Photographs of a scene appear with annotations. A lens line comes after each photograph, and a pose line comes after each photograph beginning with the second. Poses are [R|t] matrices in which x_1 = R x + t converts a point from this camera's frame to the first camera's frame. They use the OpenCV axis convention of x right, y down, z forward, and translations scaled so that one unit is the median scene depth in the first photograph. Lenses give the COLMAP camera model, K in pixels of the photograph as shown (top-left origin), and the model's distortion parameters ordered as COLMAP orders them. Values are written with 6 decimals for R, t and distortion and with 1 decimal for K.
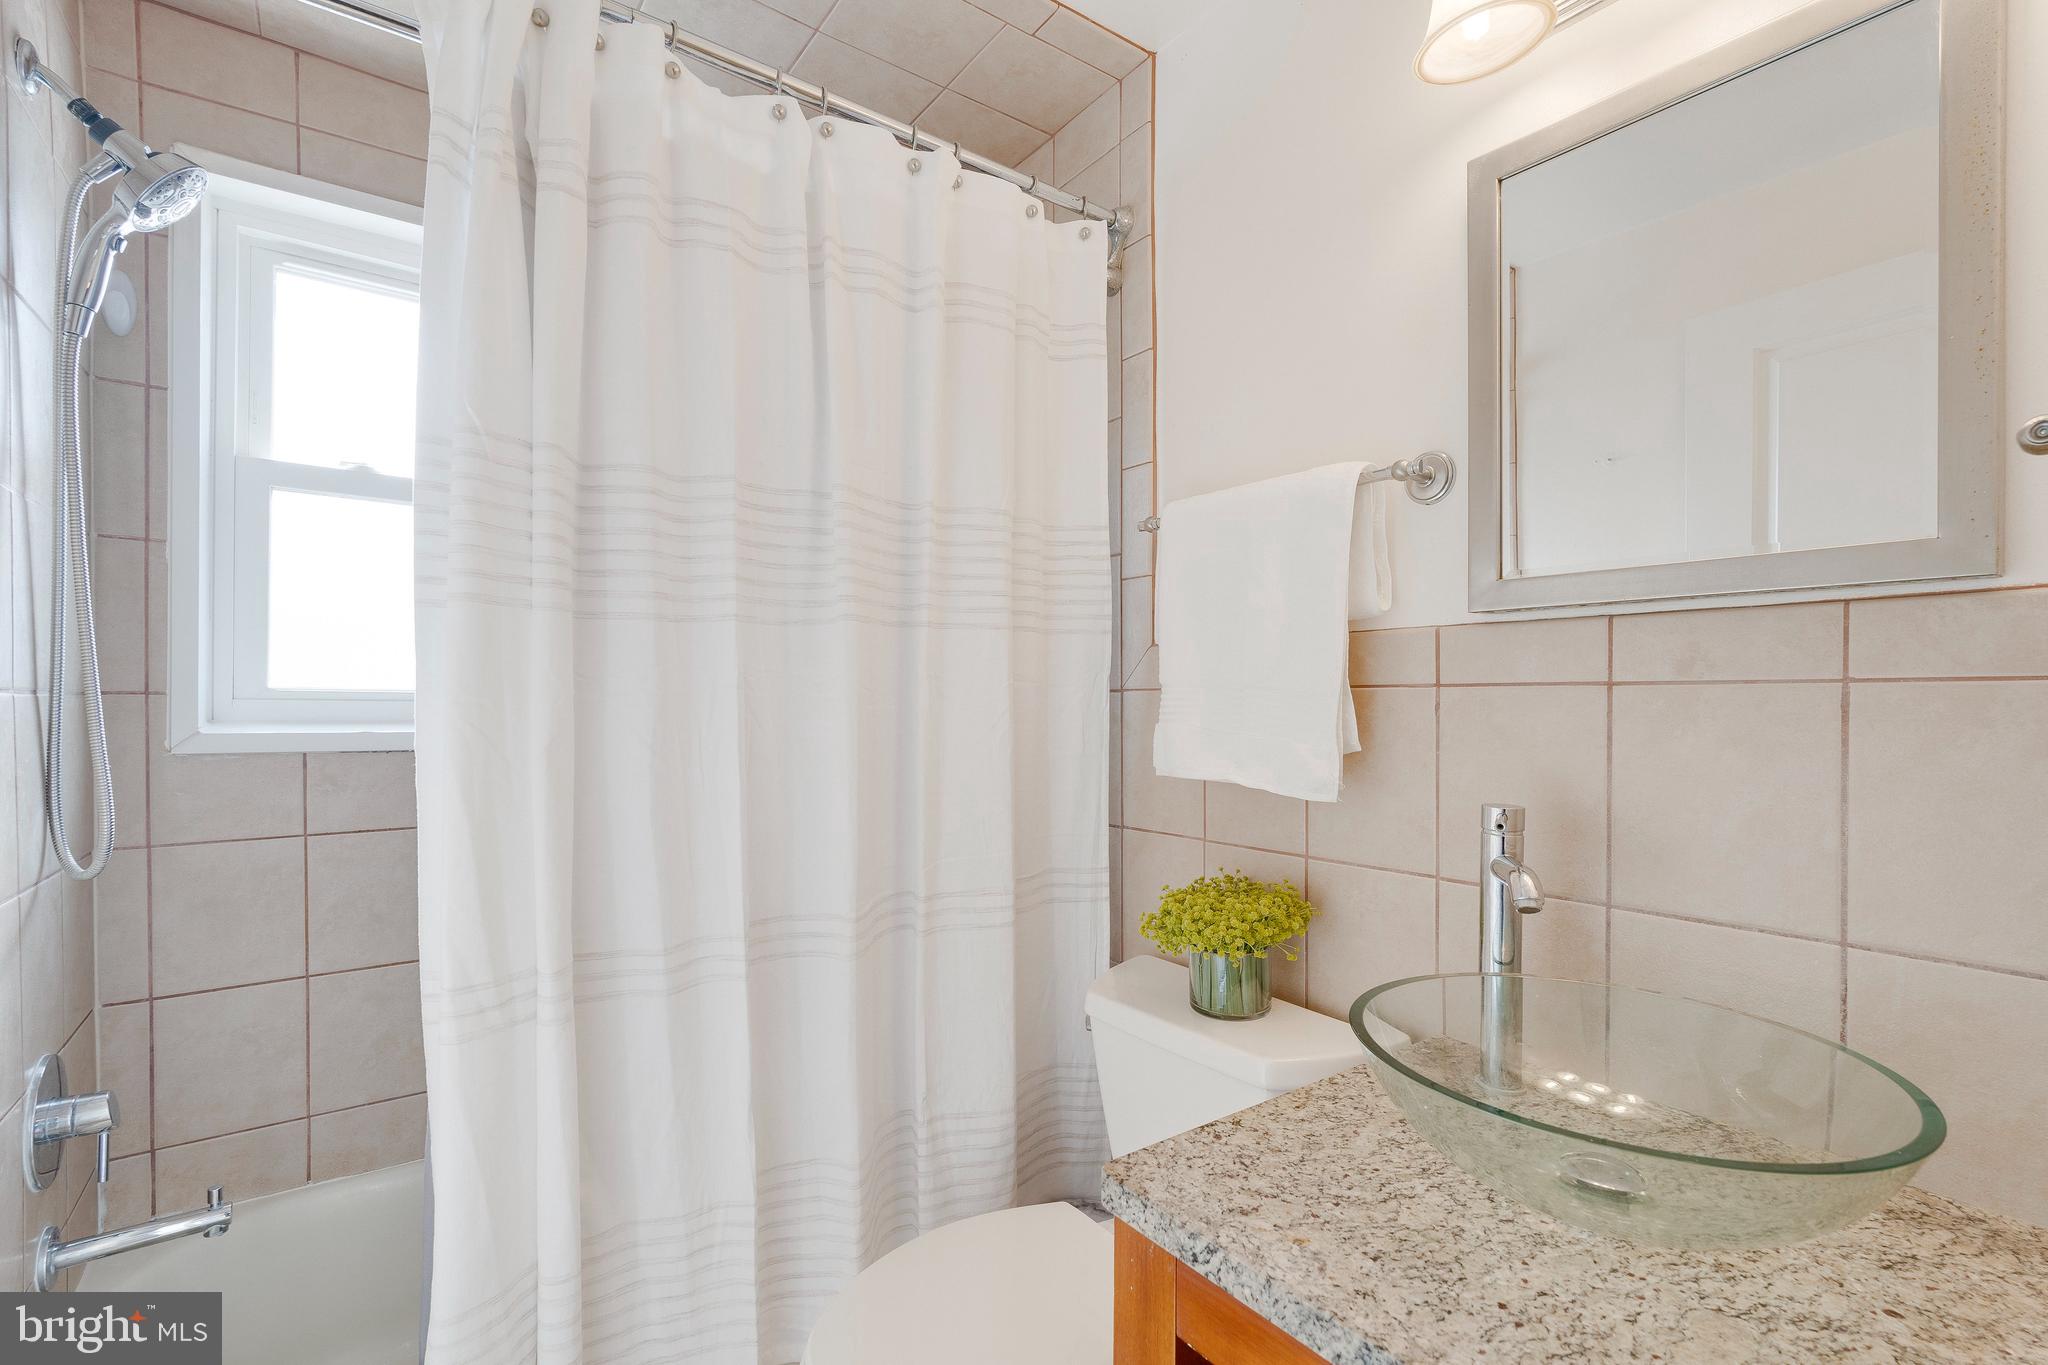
lens RADIAL K [[898.0, 0, 1024.0], [0, 898.0, 682.5], [0, 0, 1]] dist [-0.003314, -0.000090]
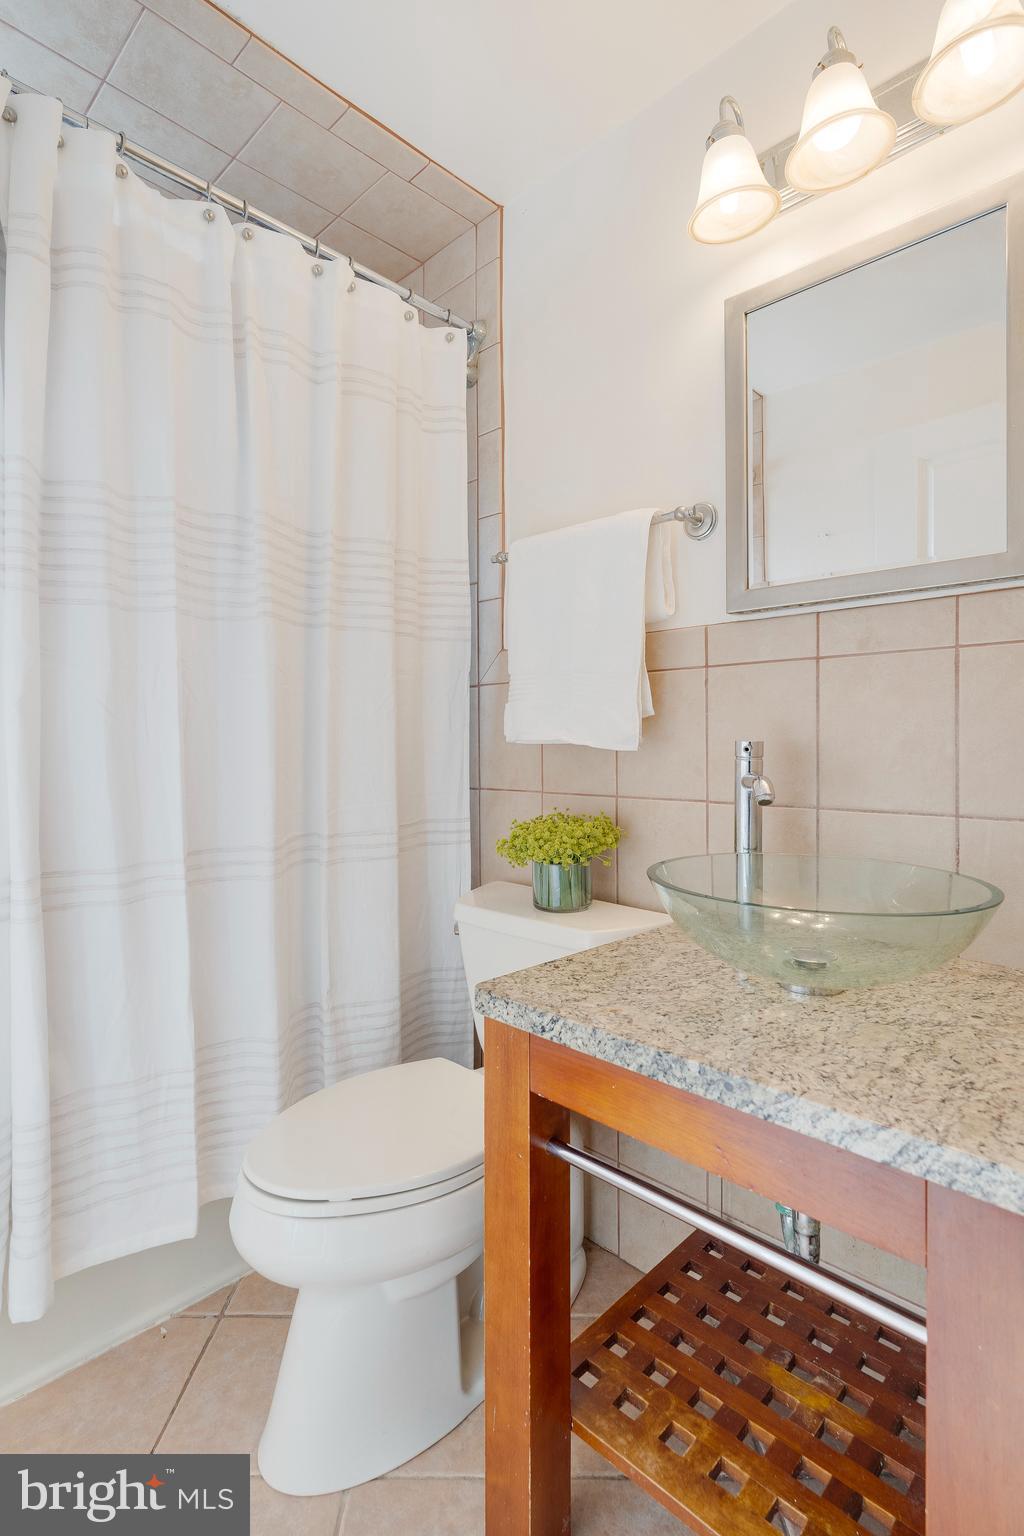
lens RADIAL K [[732.0, 0, 505.6], [0, 732.0, 710.8], [0, 0, 1]] dist [-0.002491, 0.000524]
pose [[0.987682, 0.000023, 0.156473, -0.026024], [0.002487, 0.999871, -0.015844, 0.084674], [-0.156453, 0.016038, 0.987555, -0.073999]]
